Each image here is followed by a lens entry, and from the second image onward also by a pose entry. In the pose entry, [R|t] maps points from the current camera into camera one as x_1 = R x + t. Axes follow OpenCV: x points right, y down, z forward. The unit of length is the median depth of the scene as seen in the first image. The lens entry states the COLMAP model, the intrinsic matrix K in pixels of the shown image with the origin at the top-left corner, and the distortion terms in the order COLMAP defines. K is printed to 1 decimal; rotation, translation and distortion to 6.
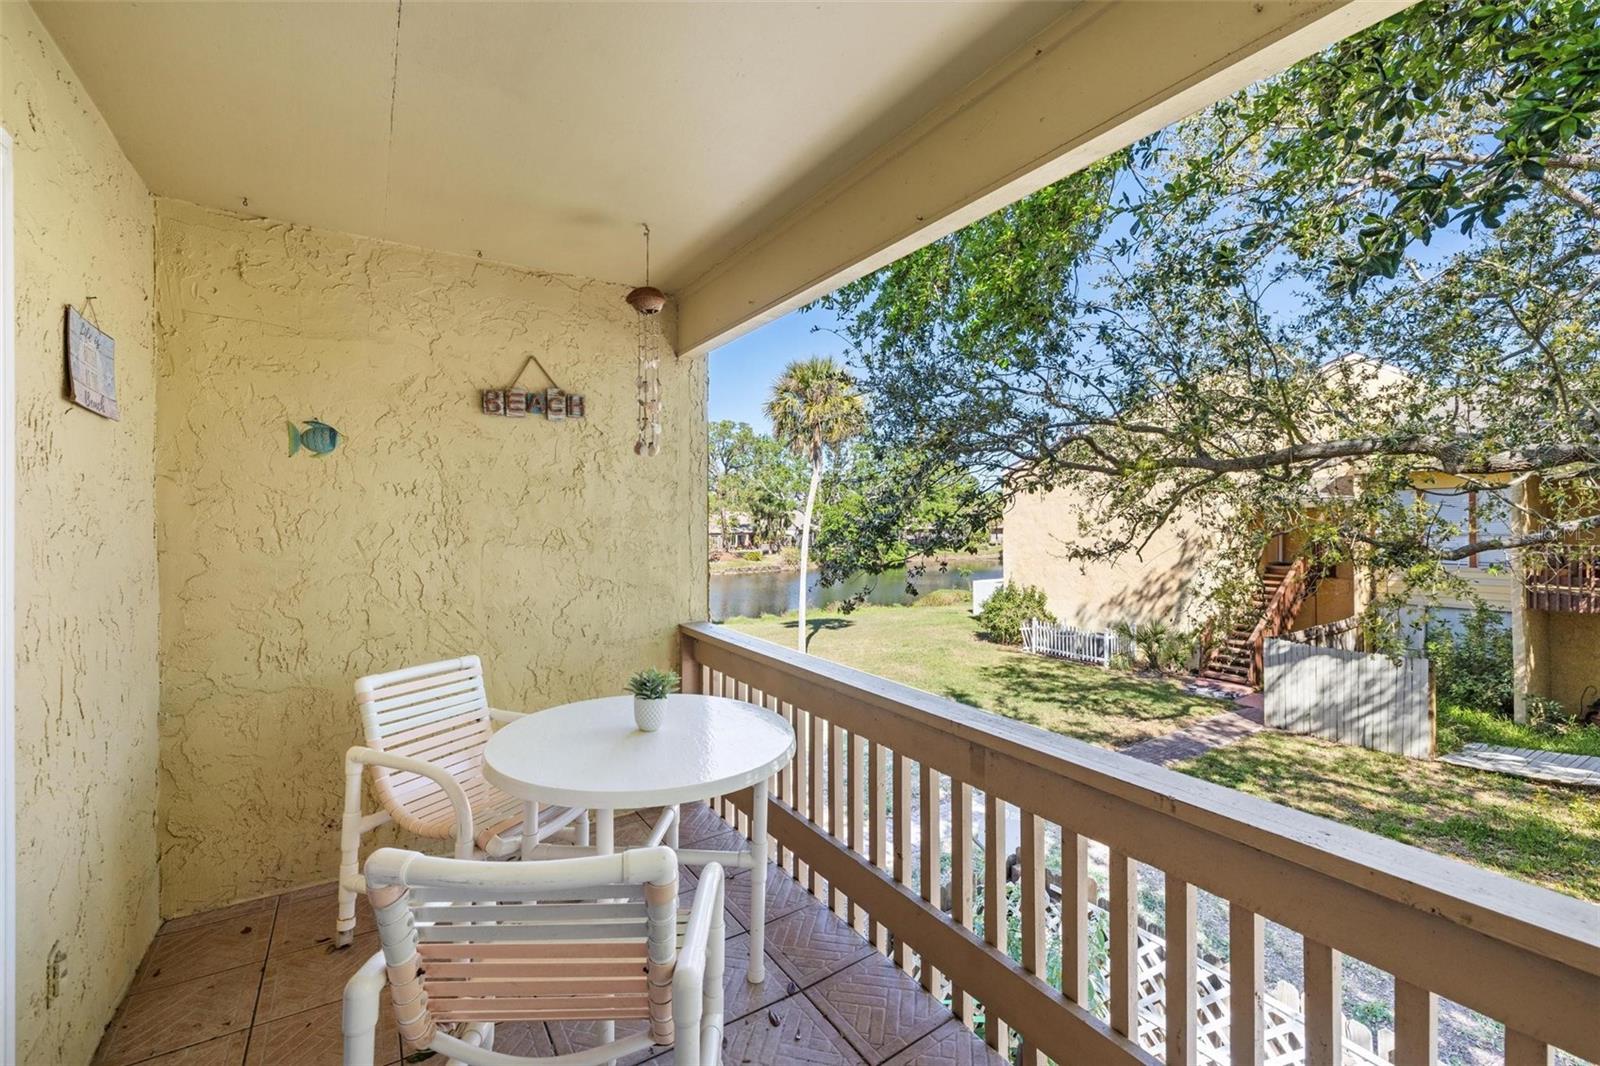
lens RADIAL K [[670.2, 0, 806.2], [0, 670.2, 529.7], [0, 0, 1]] dist [-0.000827, 0.000250]
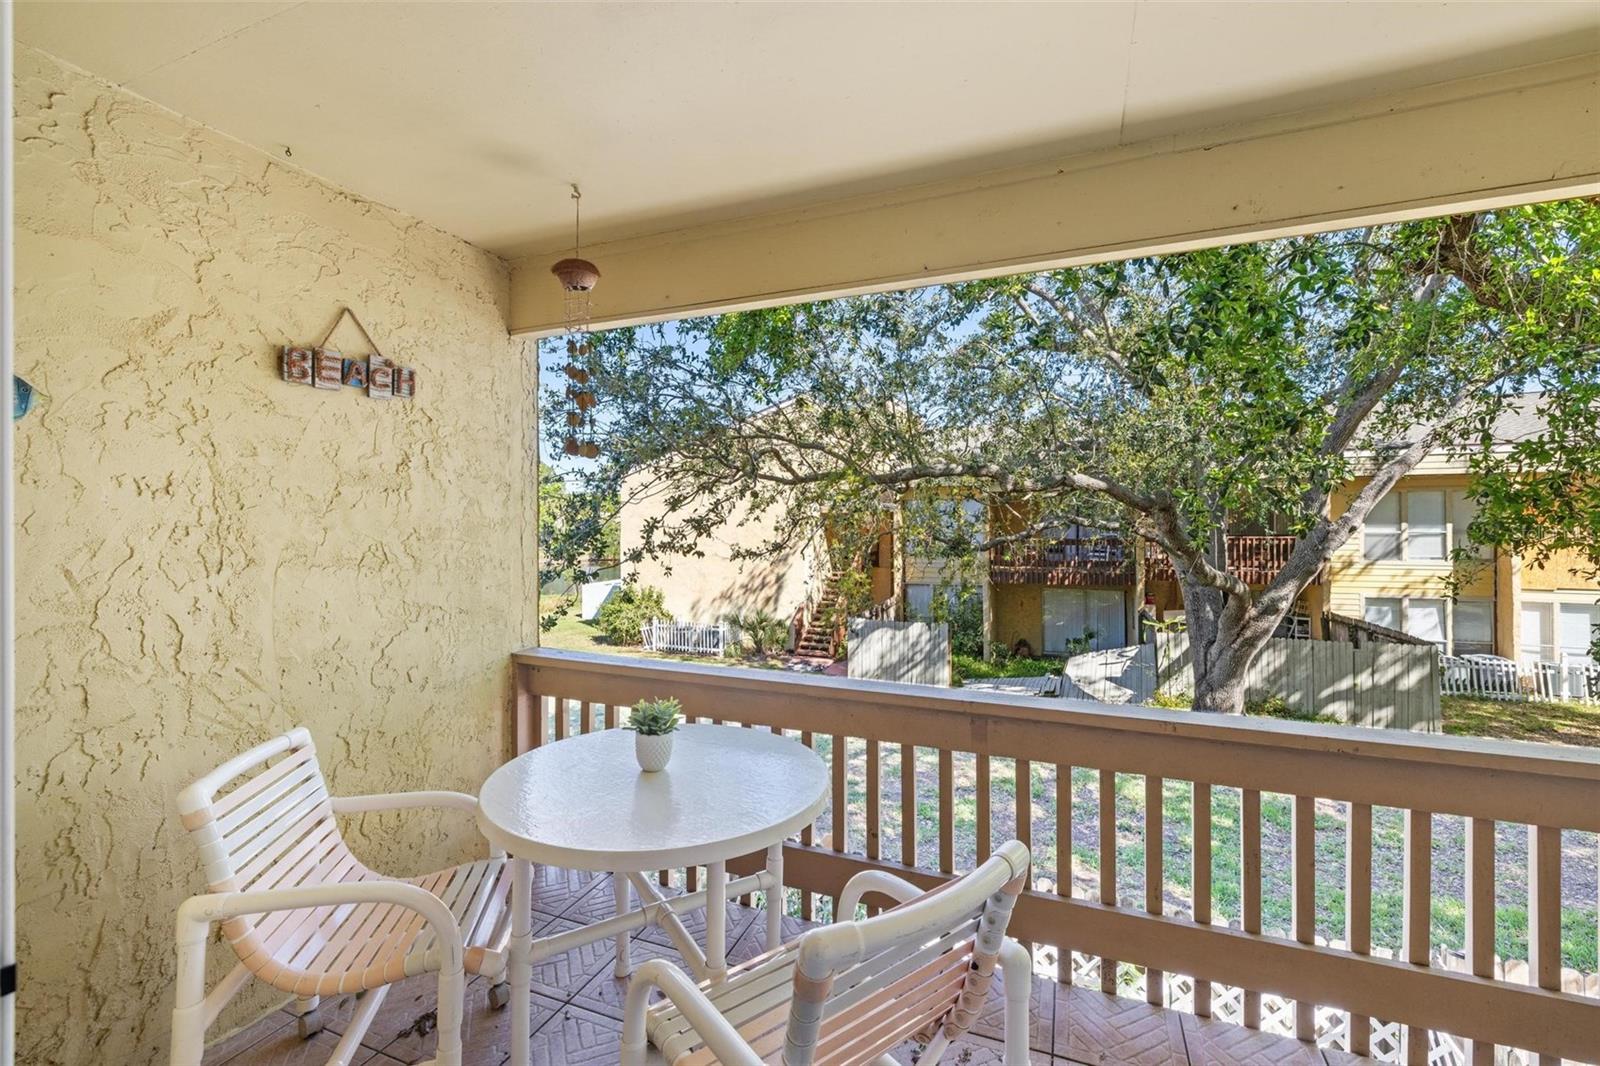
lens RADIAL K [[670.2, 0, 807.8], [0, 670.2, 527.6], [0, 0, 1]] dist [-0.000827, 0.000250]
pose [[0.819810, -0.006403, 0.572600, -0.397236], [0.009424, 0.999953, -0.002311, -0.011976], [-0.572558, 0.007291, 0.819832, 0.107614]]
